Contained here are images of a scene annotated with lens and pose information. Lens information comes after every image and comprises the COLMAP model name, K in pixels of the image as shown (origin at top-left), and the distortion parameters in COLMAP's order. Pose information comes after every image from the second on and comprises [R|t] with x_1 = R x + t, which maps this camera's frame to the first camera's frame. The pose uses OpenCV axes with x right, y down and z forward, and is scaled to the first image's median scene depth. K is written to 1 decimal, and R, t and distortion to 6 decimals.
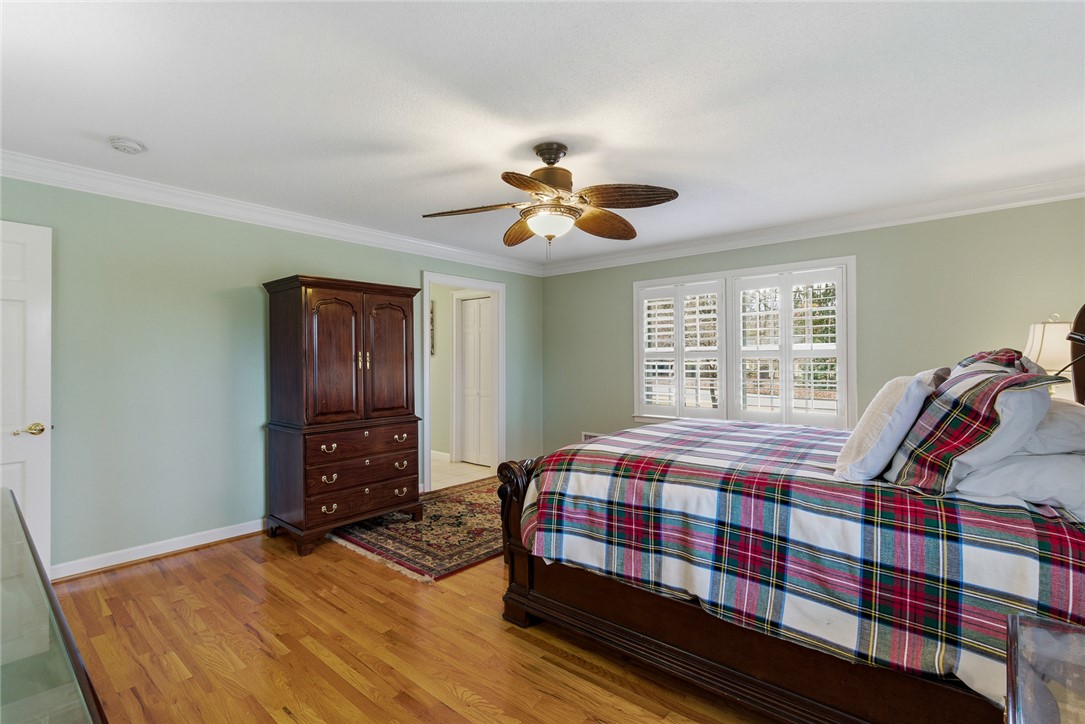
lens RADIAL K [[513.3, 0, 530.6], [0, 513.3, 364.9], [0, 0, 1]] dist [-0.002414, -0.001148]
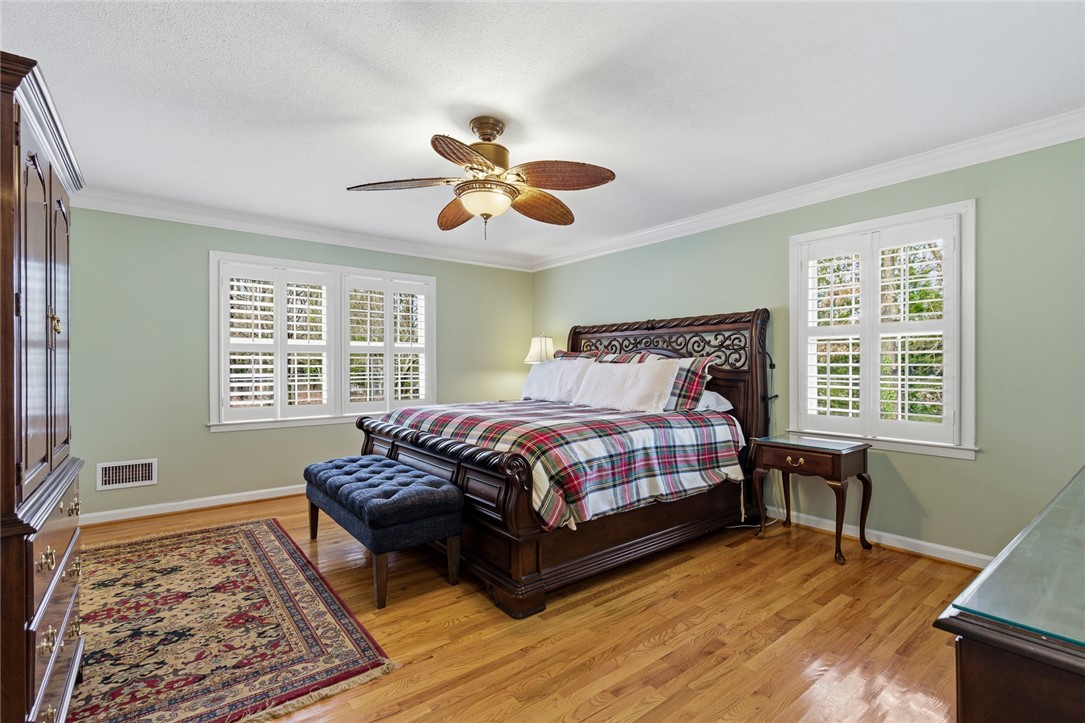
lens RADIAL K [[498.9, 0, 540.3], [0, 498.9, 367.0], [0, 0, 1]] dist [0.002217, -0.000071]
pose [[0.180266, -0.003611, 0.983611, -1.113564], [0.008445, 0.999962, 0.002124, 0.037455], [-0.983582, 0.007924, 0.180289, 0.940360]]
